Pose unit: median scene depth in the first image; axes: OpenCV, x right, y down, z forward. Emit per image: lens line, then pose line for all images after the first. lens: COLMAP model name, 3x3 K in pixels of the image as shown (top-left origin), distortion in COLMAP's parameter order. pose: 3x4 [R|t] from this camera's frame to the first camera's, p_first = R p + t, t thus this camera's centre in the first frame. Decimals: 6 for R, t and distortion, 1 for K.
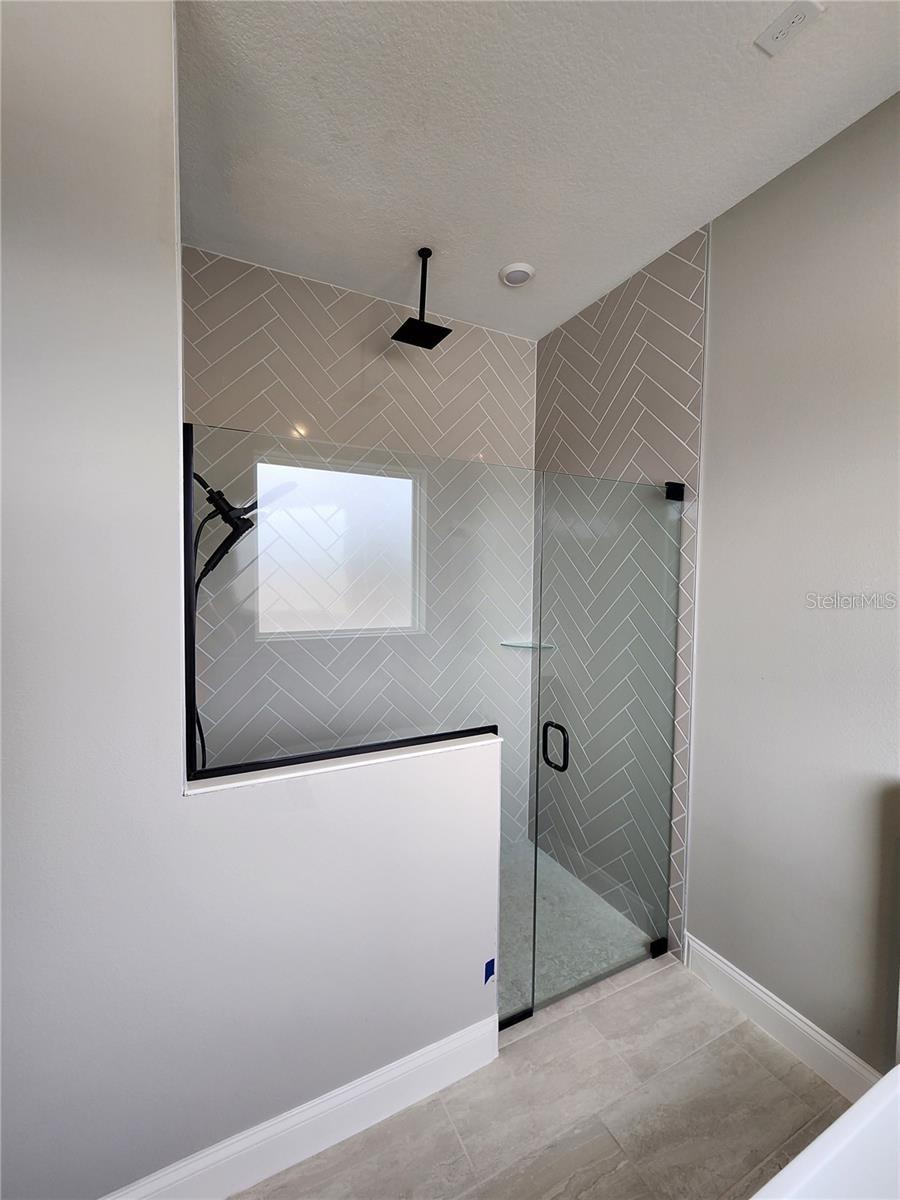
lens RADIAL K [[485.4, 0, 461.7], [0, 485.4, 615.5], [0, 0, 1]] dist [-0.002726, -0.000134]
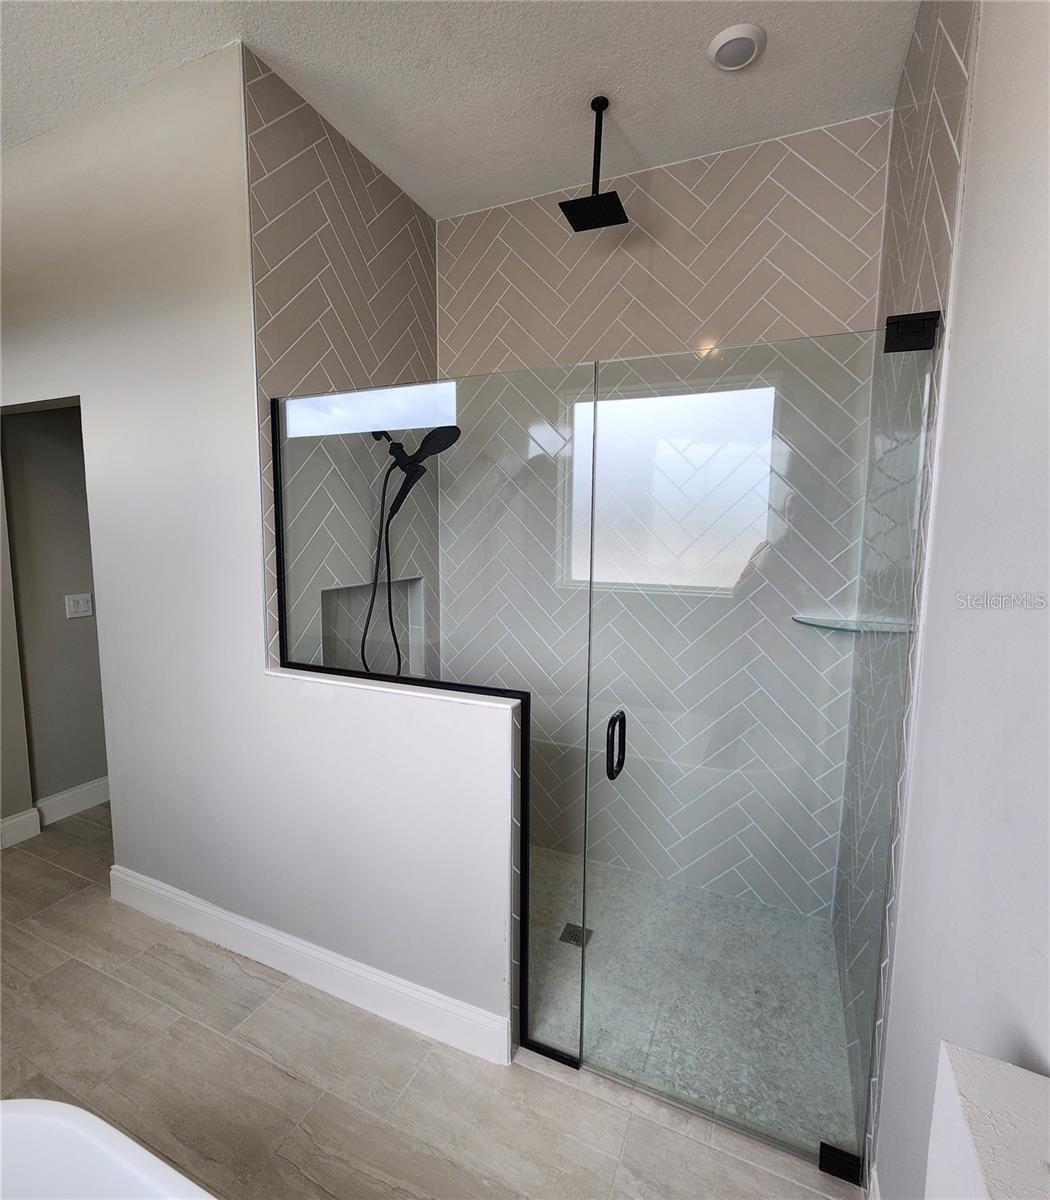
lens RADIAL K [[573.2, 0, 525.1], [0, 573.2, 606.2], [0, 0, 1]] dist [-0.003901, -0.000045]
pose [[0.629345, 0.099124, -0.770778, 0.833230], [-0.056522, 0.995044, 0.081815, 0.000549], [0.775068, -0.007924, 0.631829, 0.393114]]
